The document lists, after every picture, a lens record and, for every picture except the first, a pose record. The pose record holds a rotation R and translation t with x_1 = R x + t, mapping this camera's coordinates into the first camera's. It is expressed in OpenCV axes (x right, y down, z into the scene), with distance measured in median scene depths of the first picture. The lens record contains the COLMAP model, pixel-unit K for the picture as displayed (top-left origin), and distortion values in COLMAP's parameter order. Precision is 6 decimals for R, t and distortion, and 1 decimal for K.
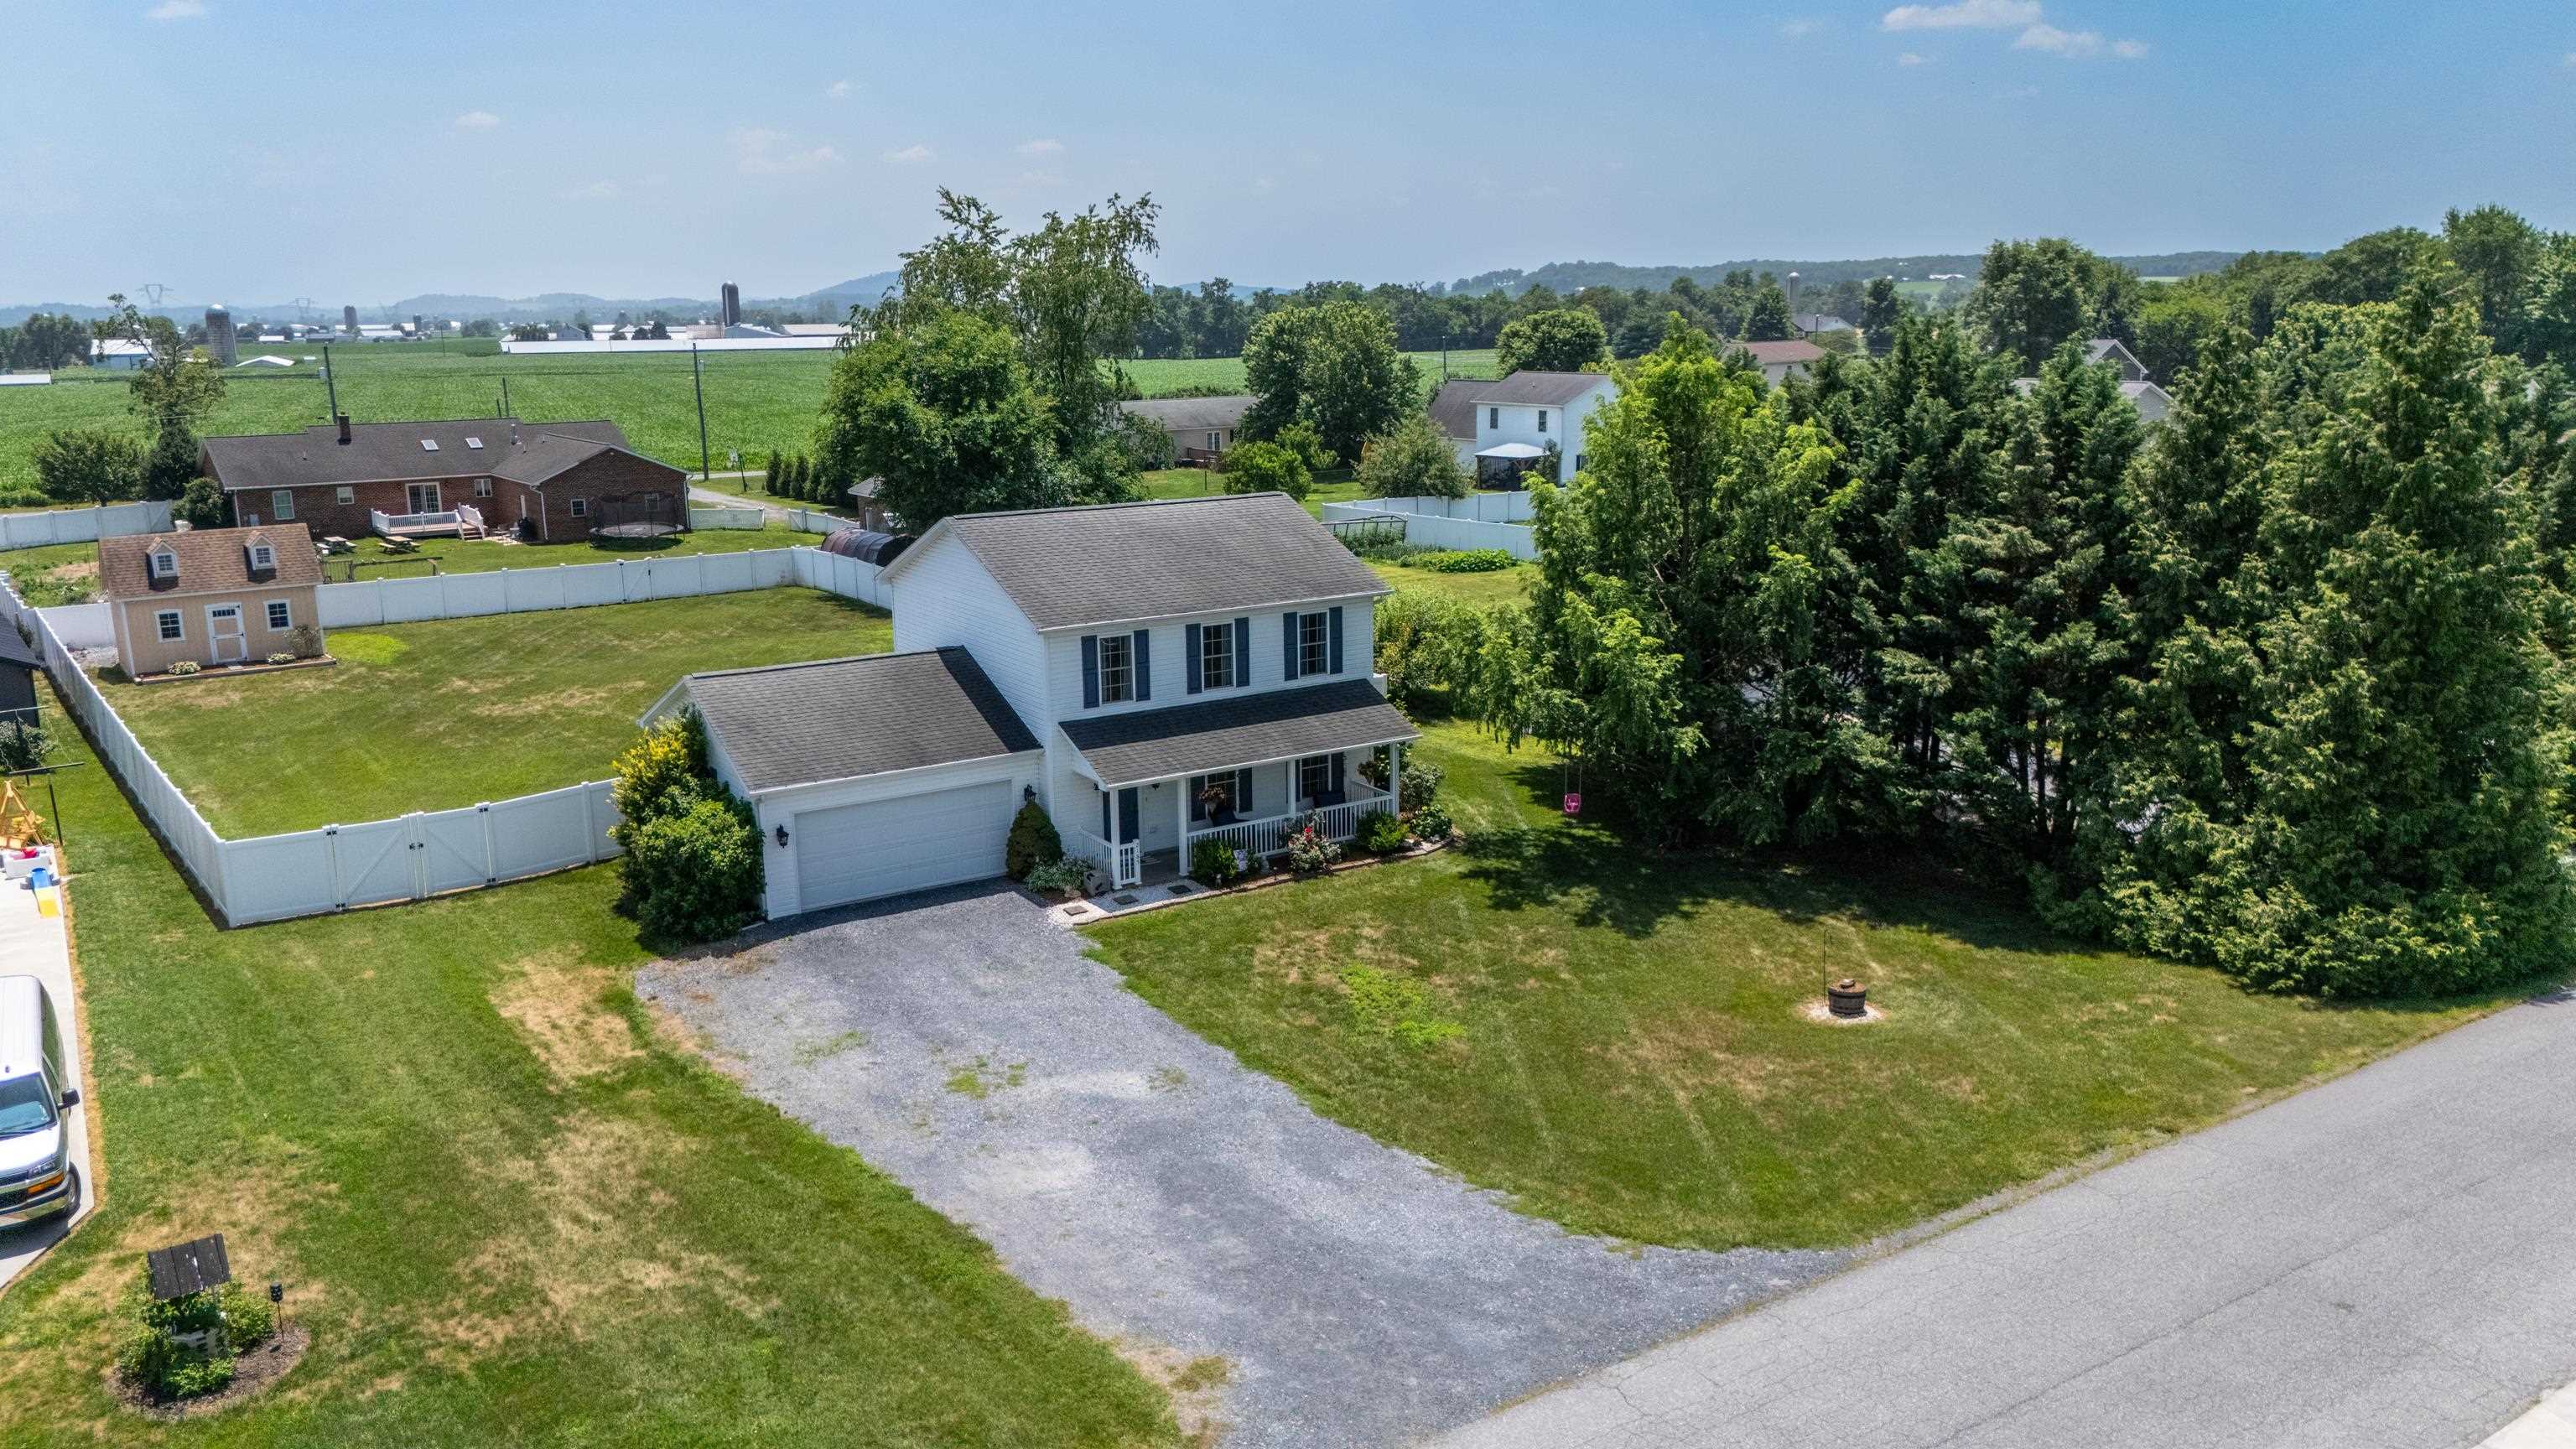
lens RADIAL K [[1906.0, 0, 1285.1], [0, 1906.0, 726.8], [0, 0, 1]] dist [0.074224, -0.071694]
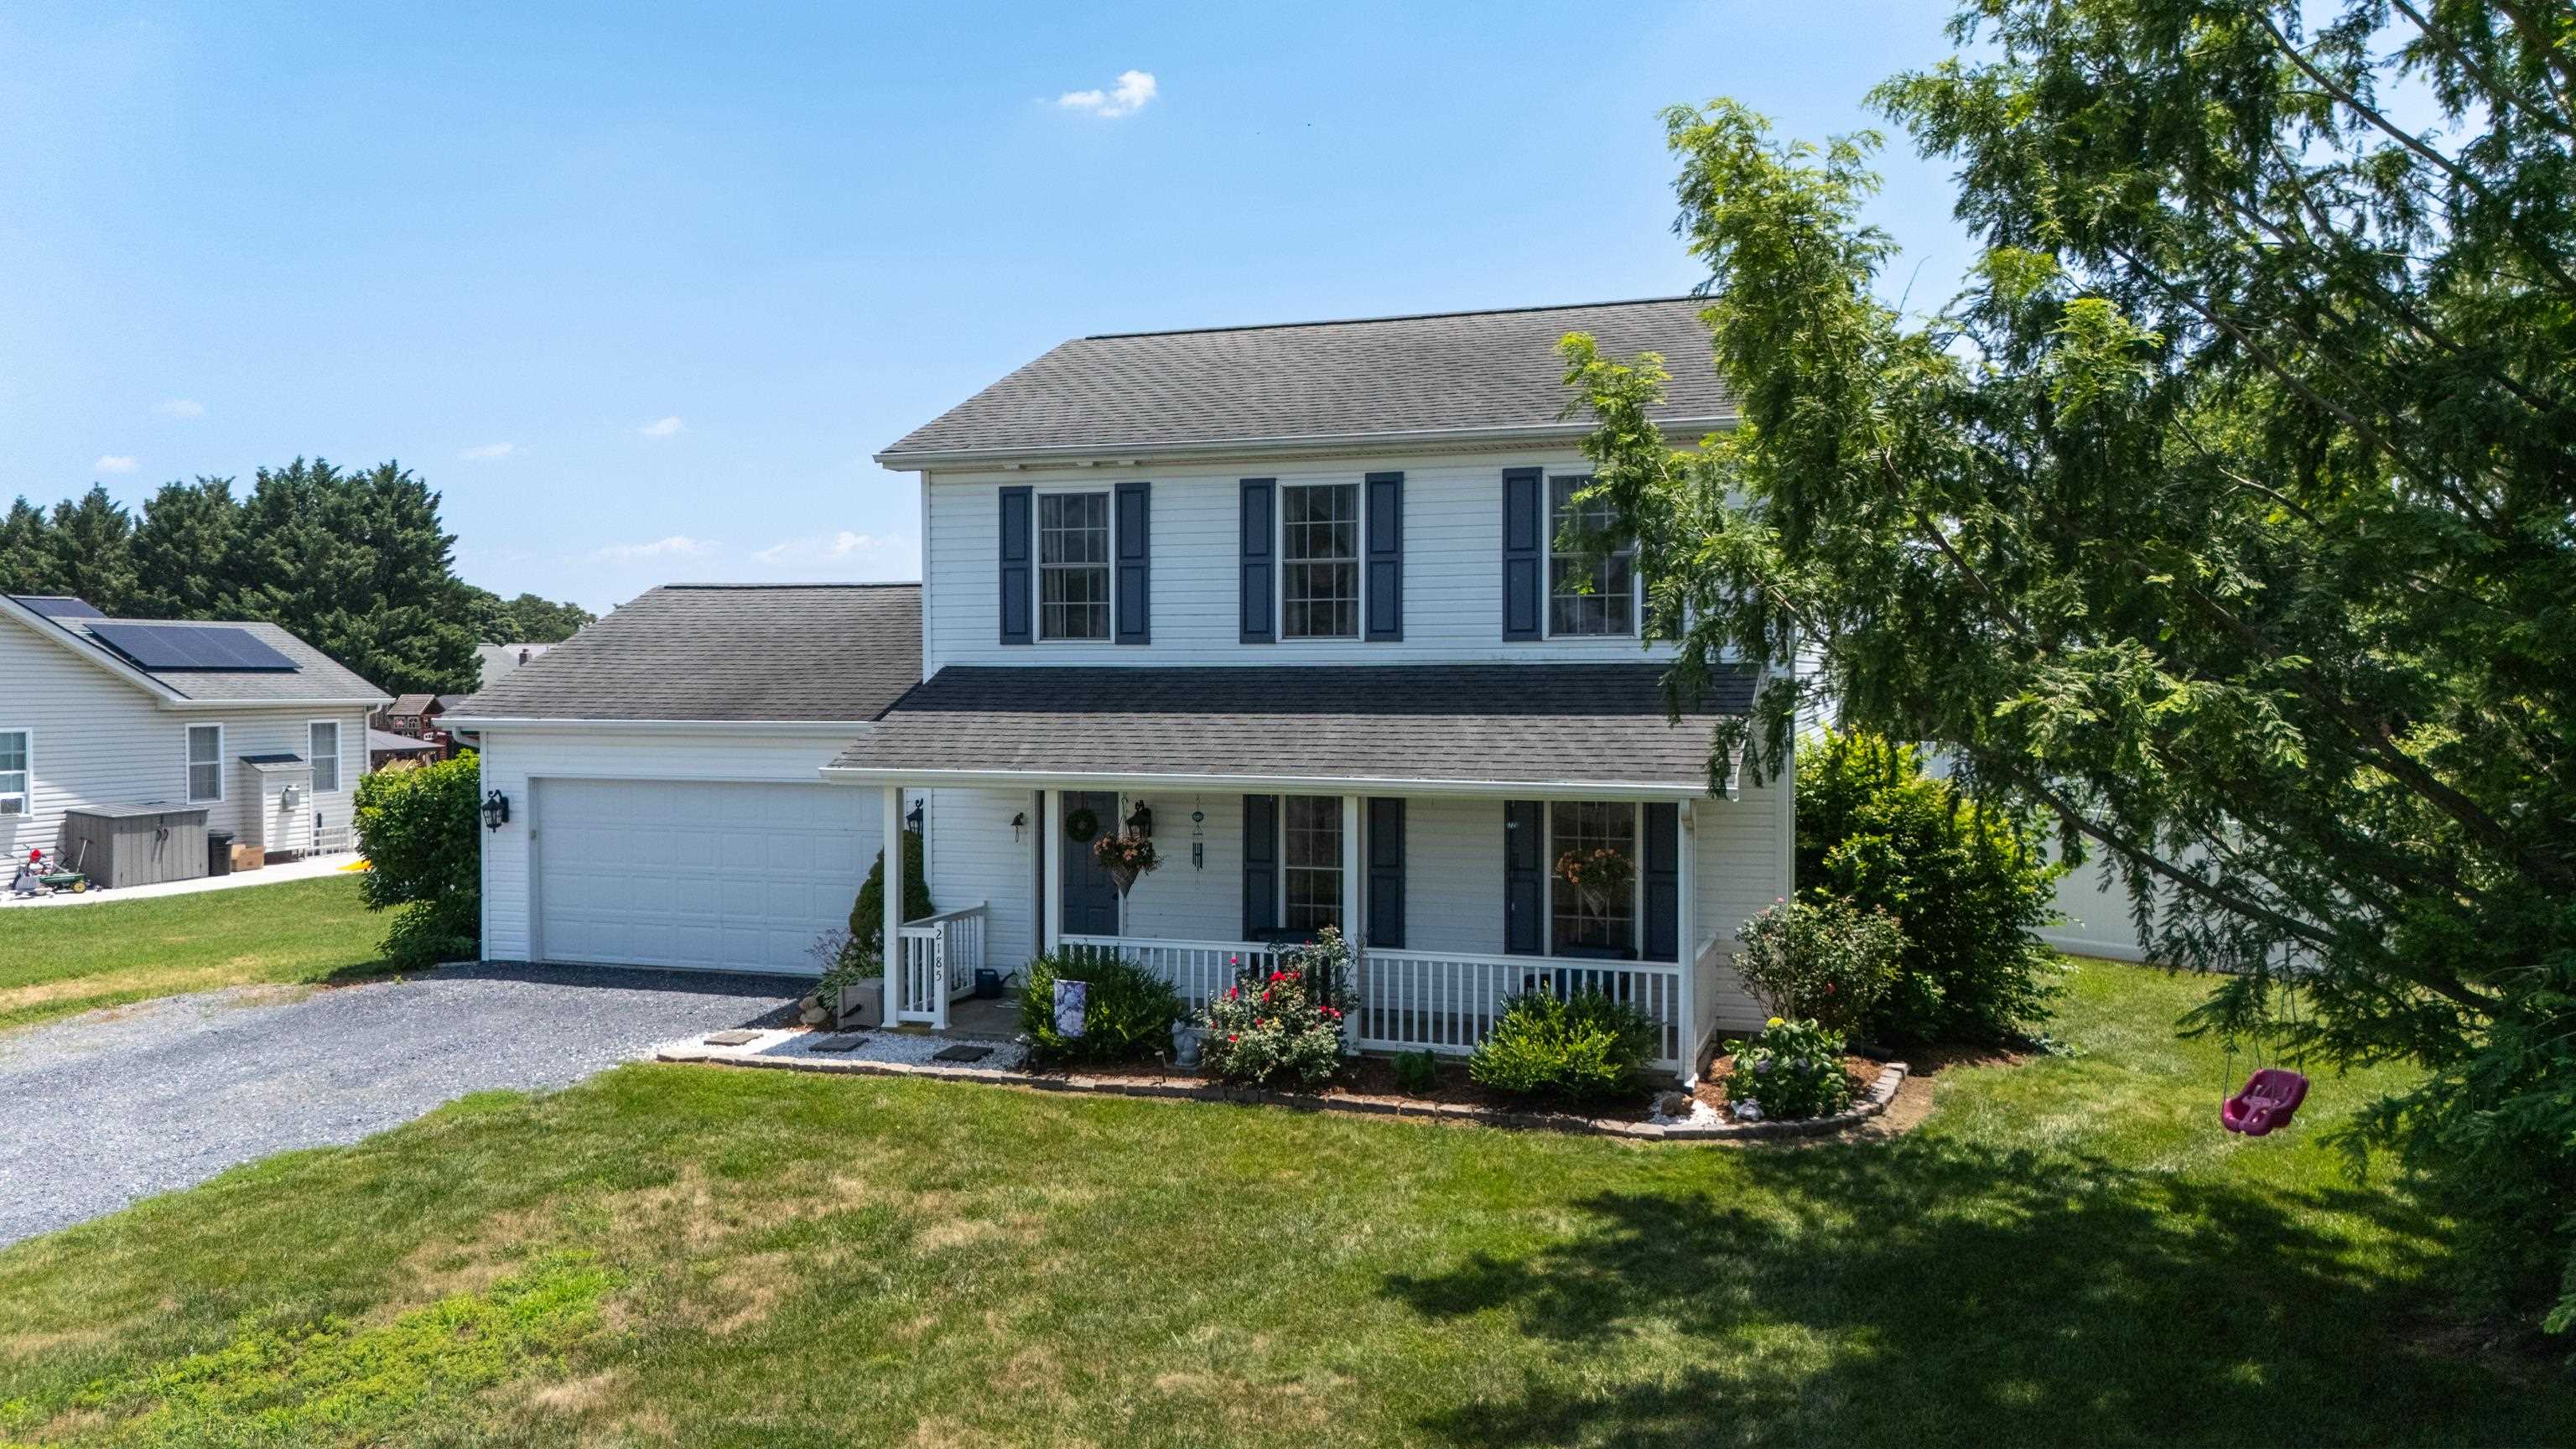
lens RADIAL K [[1910.6, 0, 1288.0], [0, 1910.6, 724.5], [0, 0, 1]] dist [0.066665, -0.072336]
pose [[0.618072, 0.032467, -0.785450, 0.317204], [-0.179448, 0.978594, -0.100758, 0.045881], [0.765366, 0.203223, 0.610668, 0.802986]]
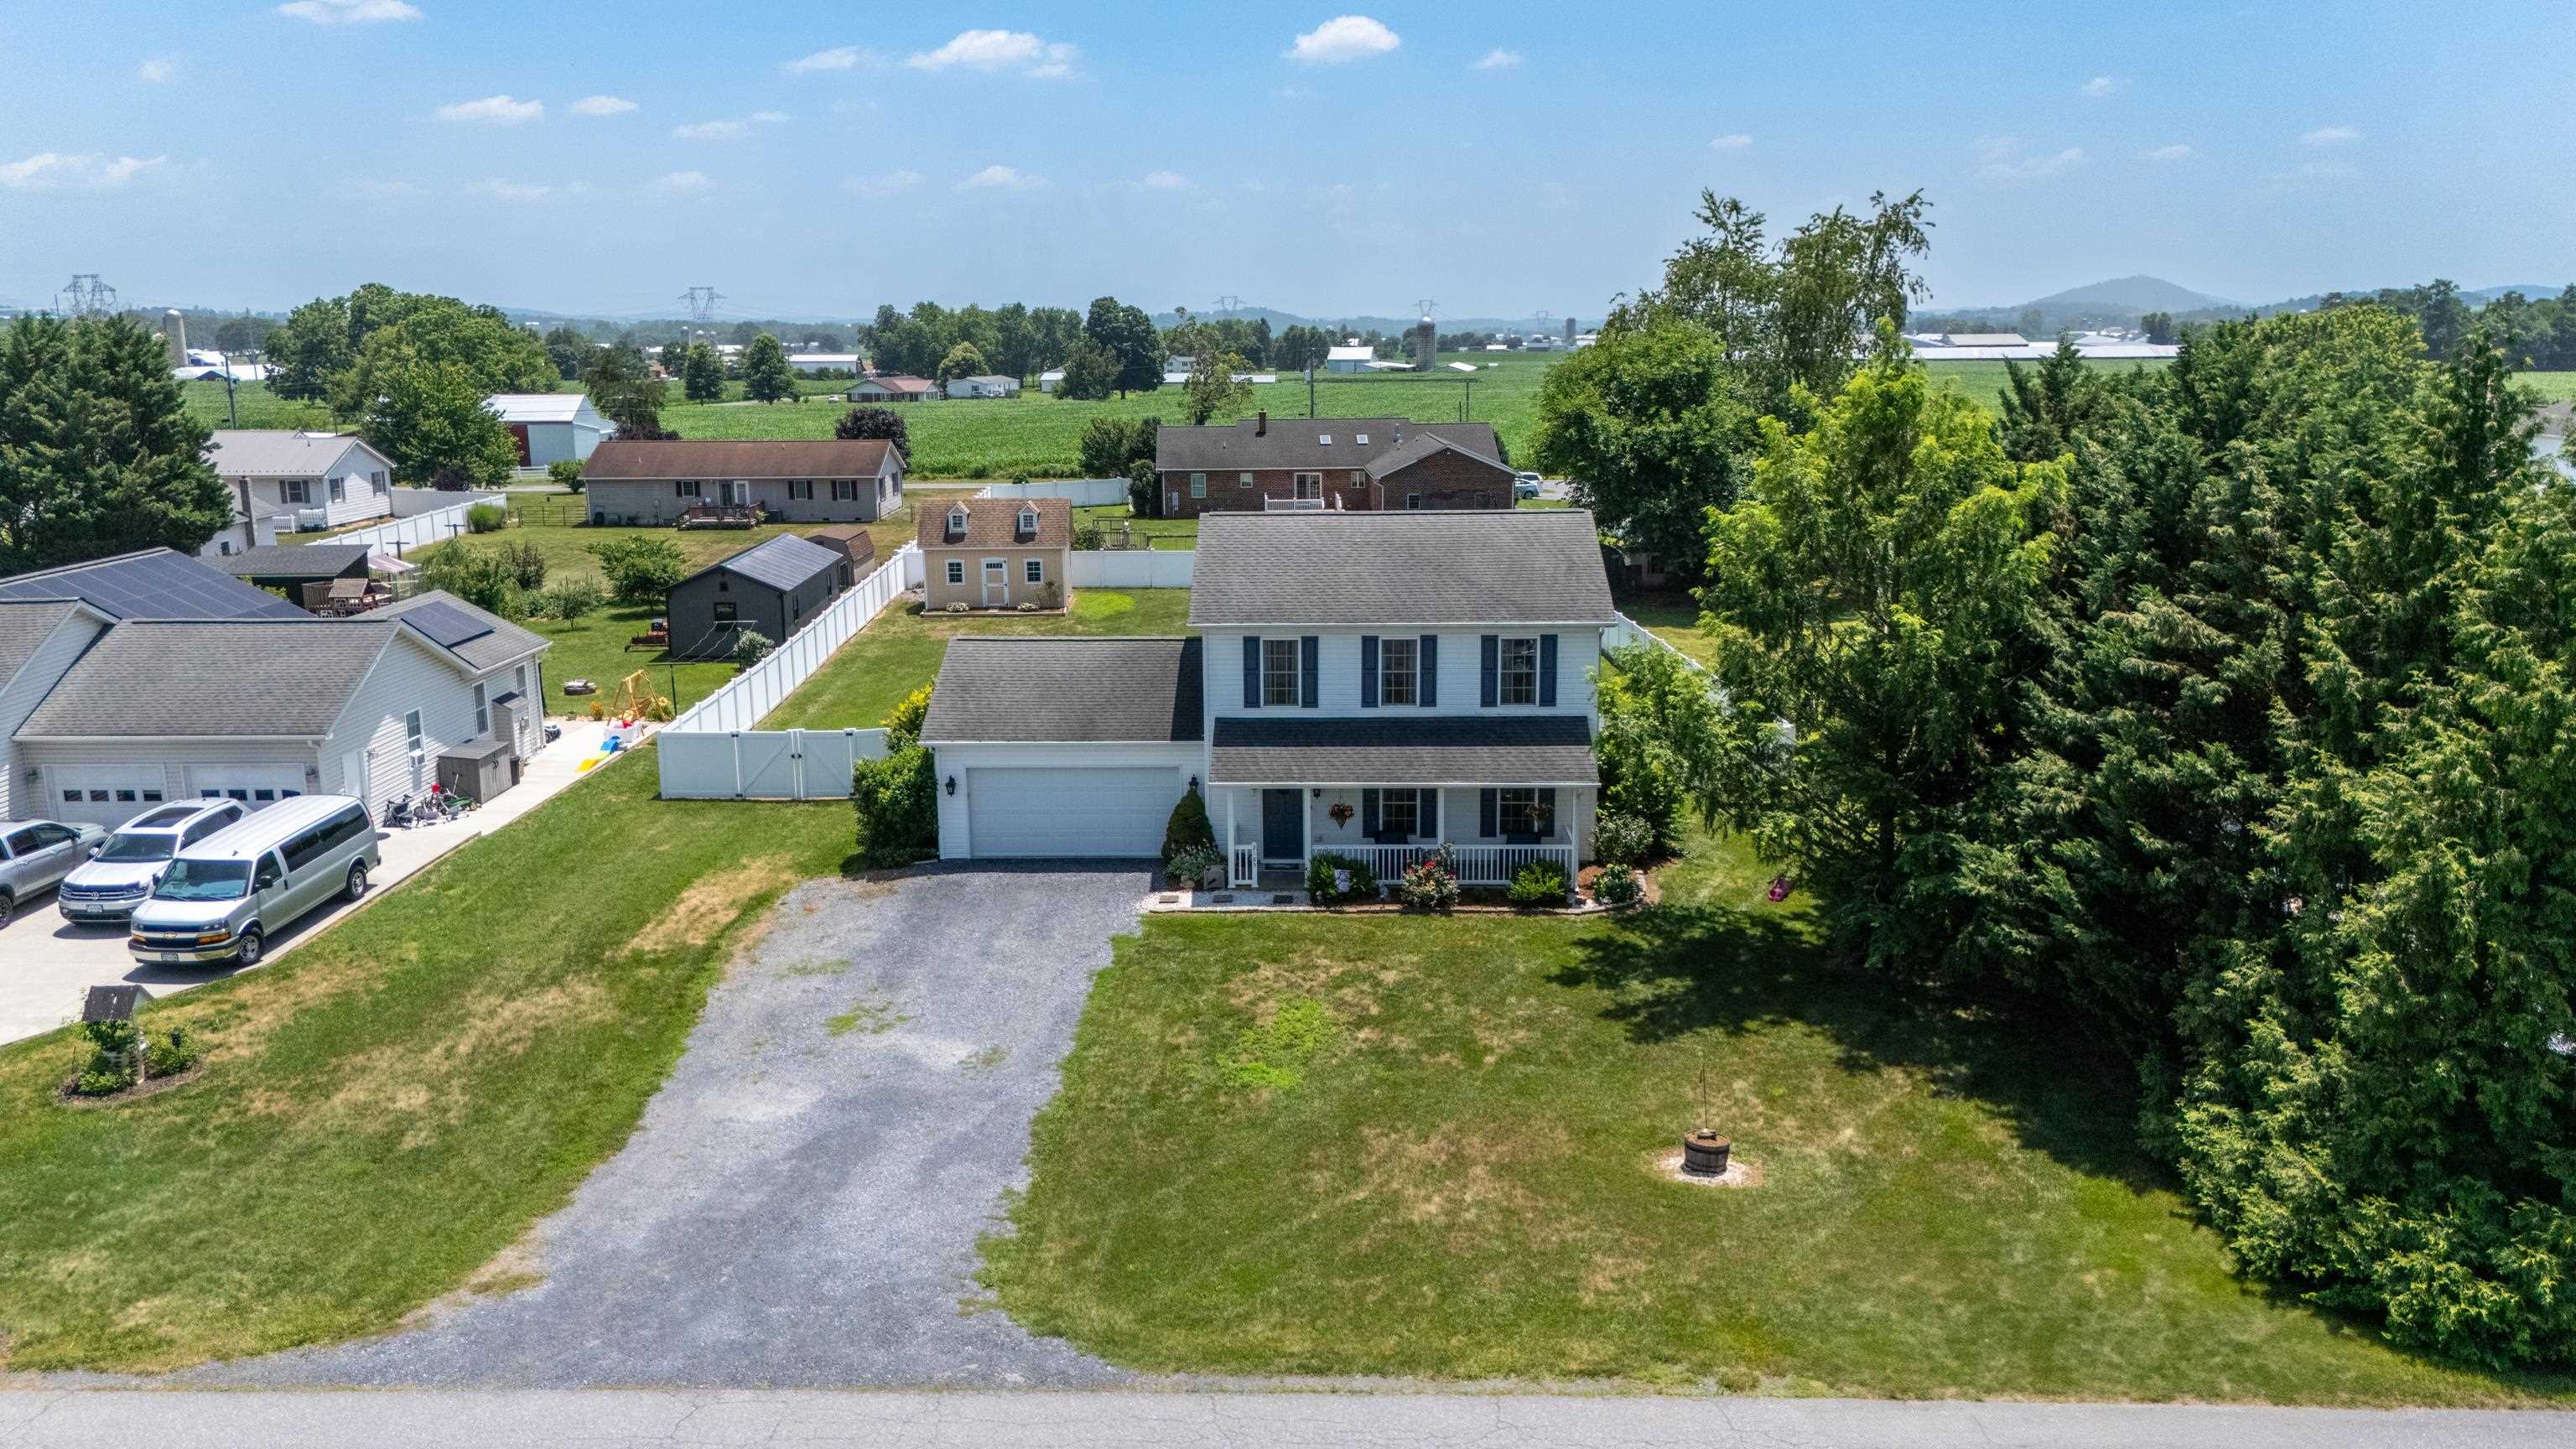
lens RADIAL K [[1906.0, 0, 1285.1], [0, 1906.0, 726.8], [0, 0, 1]] dist [0.074224, -0.071694]
pose [[0.825695, 0.123475, -0.550437, 0.488072], [-0.126250, 0.991449, 0.033020, -0.036907], [0.549808, 0.042228, 0.834223, 0.176619]]
